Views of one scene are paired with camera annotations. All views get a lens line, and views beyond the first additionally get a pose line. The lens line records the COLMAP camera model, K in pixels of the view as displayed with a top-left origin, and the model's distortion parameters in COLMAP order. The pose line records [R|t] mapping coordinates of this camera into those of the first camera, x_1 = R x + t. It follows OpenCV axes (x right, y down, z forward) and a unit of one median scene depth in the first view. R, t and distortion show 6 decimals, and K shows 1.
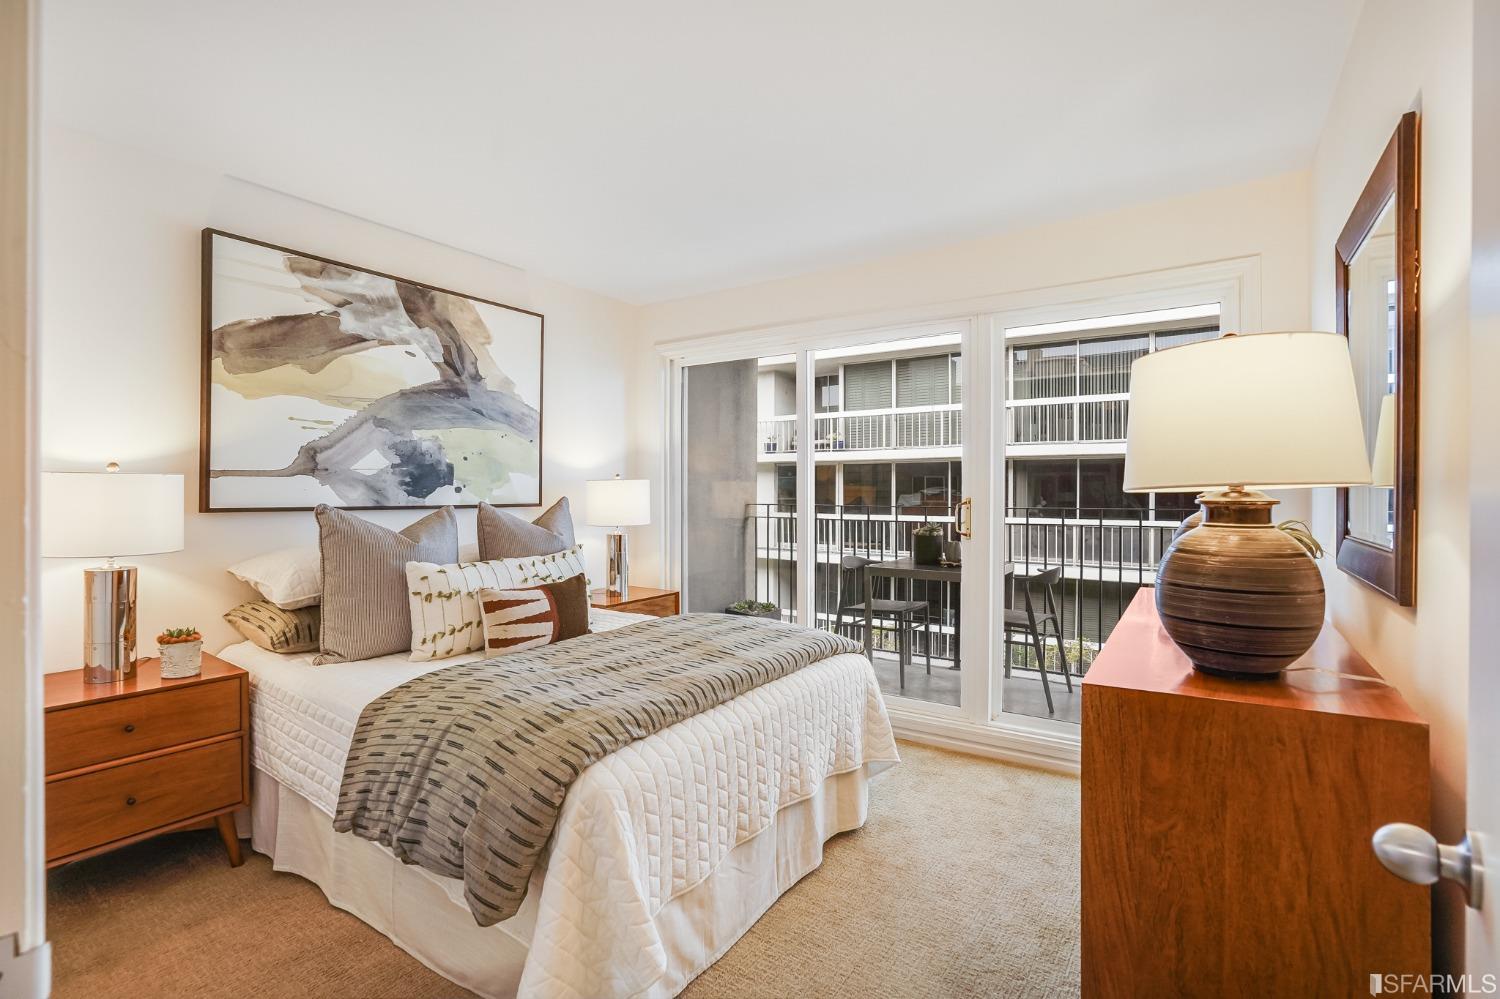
lens RADIAL K [[686.8, 0, 750.0], [0, 686.8, 495.2], [0, 0, 1]] dist [0.002973, 0.002699]
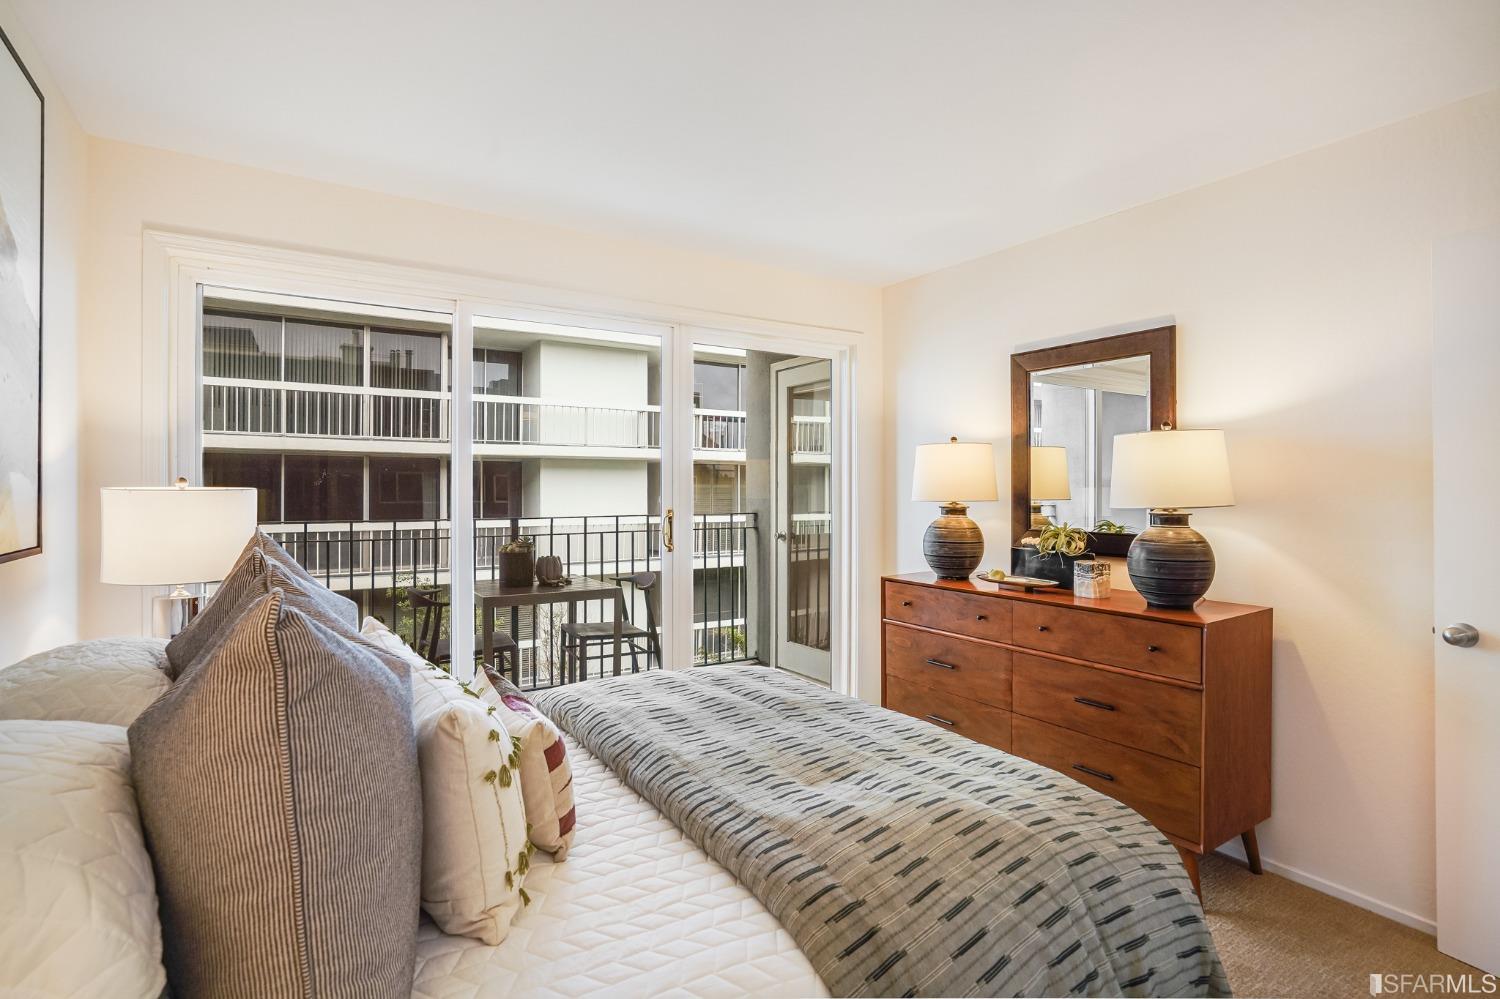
lens RADIAL K [[745.6, 0, 744.8], [0, 745.6, 493.4], [0, 0, 1]] dist [0.005628, 0.000235]
pose [[0.429188, -0.003753, 0.903207, -0.159290], [0.007101, 0.999974, 0.000781, -0.001083], [-0.903187, 0.006079, 0.429204, 0.104287]]
